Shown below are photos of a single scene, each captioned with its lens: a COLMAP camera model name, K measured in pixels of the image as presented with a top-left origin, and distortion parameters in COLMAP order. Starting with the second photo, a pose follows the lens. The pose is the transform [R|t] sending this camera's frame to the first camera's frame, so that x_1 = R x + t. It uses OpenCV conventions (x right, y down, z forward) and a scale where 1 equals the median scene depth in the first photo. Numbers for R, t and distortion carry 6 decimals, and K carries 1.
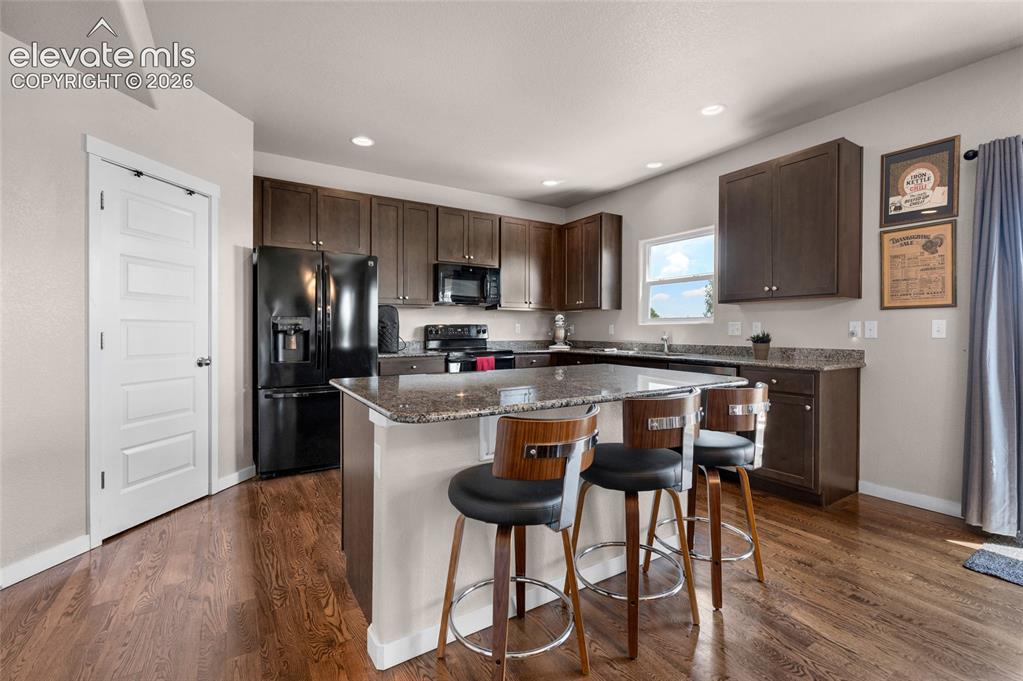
lens RADIAL K [[460.0, 0, 511.3], [0, 460.0, 334.3], [0, 0, 1]] dist [0.003628, 0.000039]
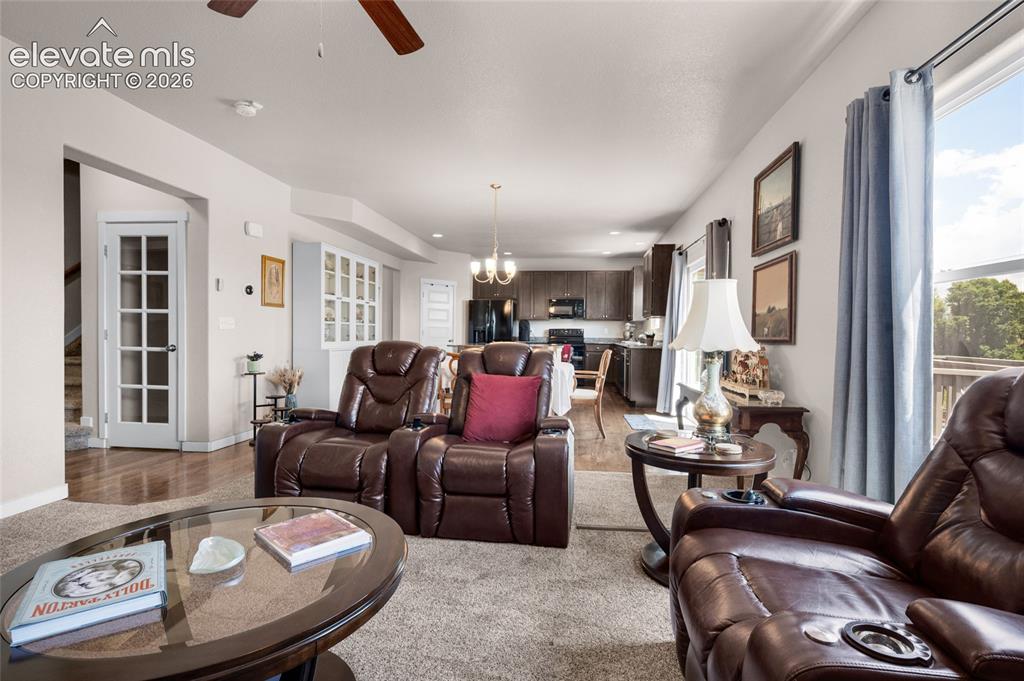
lens RADIAL K [[495.3, 0, 509.9], [0, 495.3, 345.4], [0, 0, 1]] dist [0.006869, -0.000021]
pose [[0.775569, 0.023718, -0.630817, 1.239297], [-0.016345, 0.999713, 0.017493, 0.020841], [0.631051, -0.003257, 0.775735, -0.937025]]
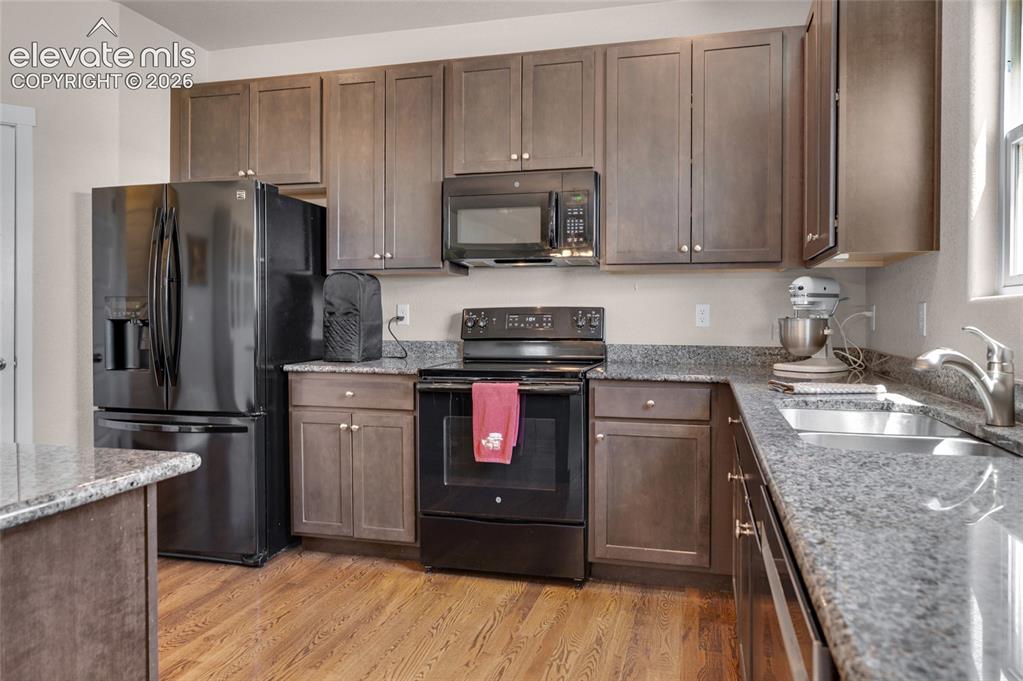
lens RADIAL K [[665.5, 0, 539.1], [0, 665.5, 321.5], [0, 0, 1]] dist [-0.010968, 0.006585]
pose [[0.692563, 0.005395, -0.721337, 0.450673], [-0.010709, 0.999939, -0.002803, -0.006446], [0.721278, 0.009666, 0.692578, 0.661712]]
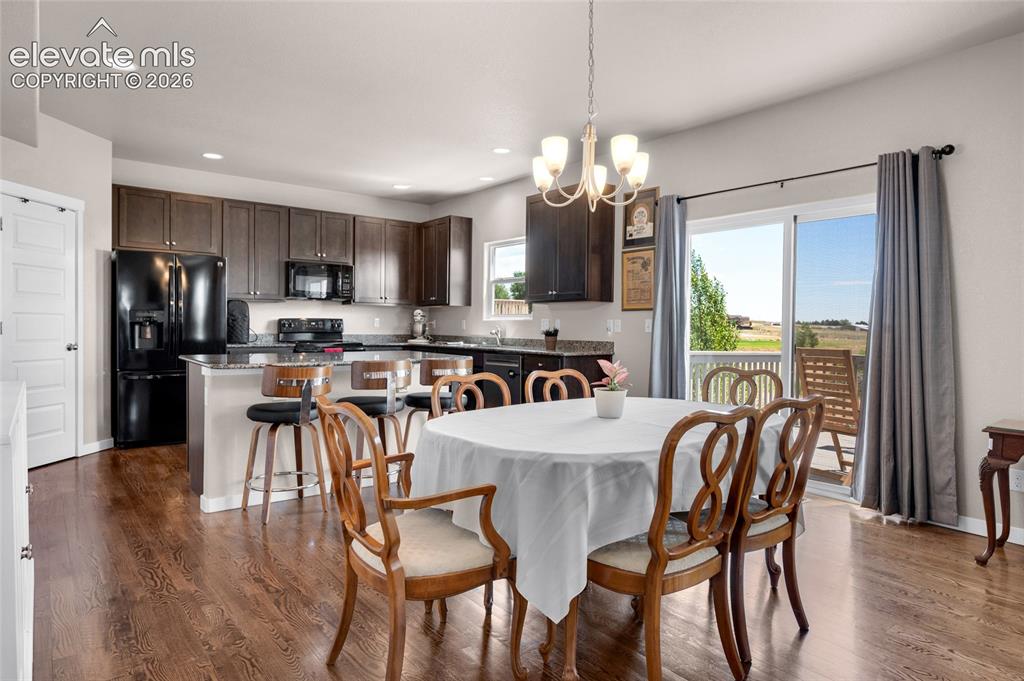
lens RADIAL K [[623.1, 0, 519.0], [0, 623.1, 339.4], [0, 0, 1]] dist [0.003793, -0.002609]
pose [[0.993918, 0.007460, 0.109871, 0.236702], [-0.008821, 0.999890, 0.011899, 0.007151], [-0.109770, -0.012795, 0.993875, -0.557654]]
